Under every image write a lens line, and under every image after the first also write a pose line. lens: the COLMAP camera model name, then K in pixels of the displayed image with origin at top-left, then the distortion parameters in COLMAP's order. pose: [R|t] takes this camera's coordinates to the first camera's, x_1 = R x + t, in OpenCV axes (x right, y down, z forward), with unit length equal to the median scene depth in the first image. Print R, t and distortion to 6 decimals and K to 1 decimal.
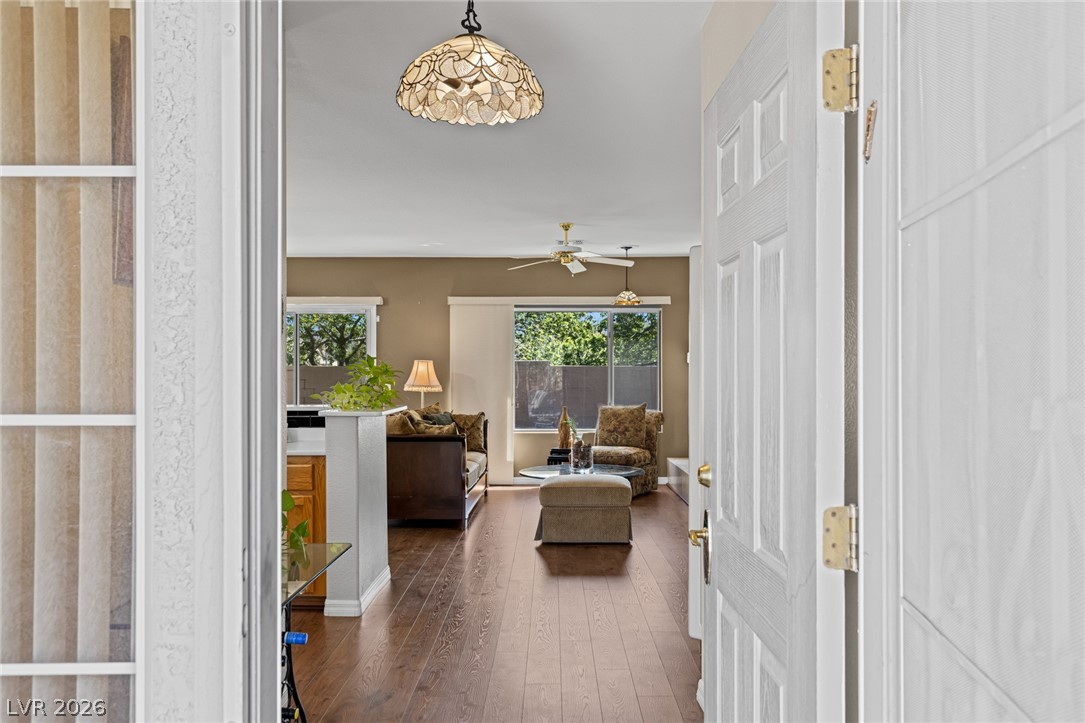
lens RADIAL K [[863.6, 0, 545.9], [0, 863.6, 363.5], [0, 0, 1]] dist [0.003671, 0.000131]
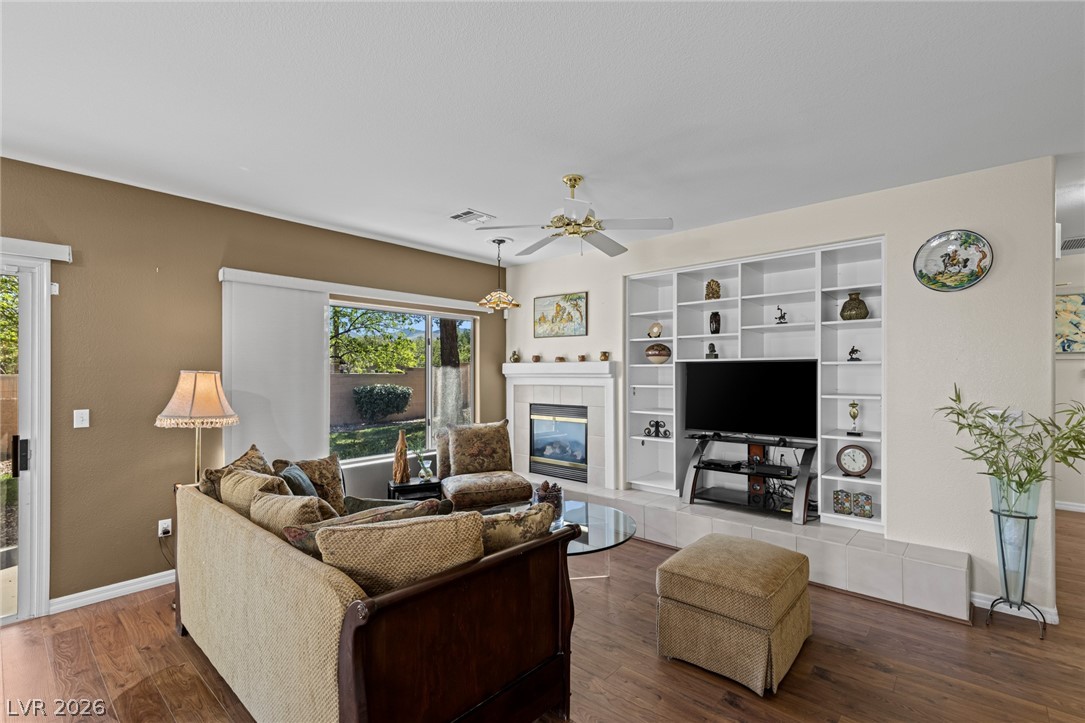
lens RADIAL K [[486.1, 0, 551.9], [0, 486.1, 371.8], [0, 0, 1]] dist [0.003109, 0.000058]
pose [[0.652952, 0.001330, 0.757398, -0.223688], [-0.004478, 0.999988, 0.002105, -0.004486], [-0.757386, -0.004766, 0.652950, 0.595307]]
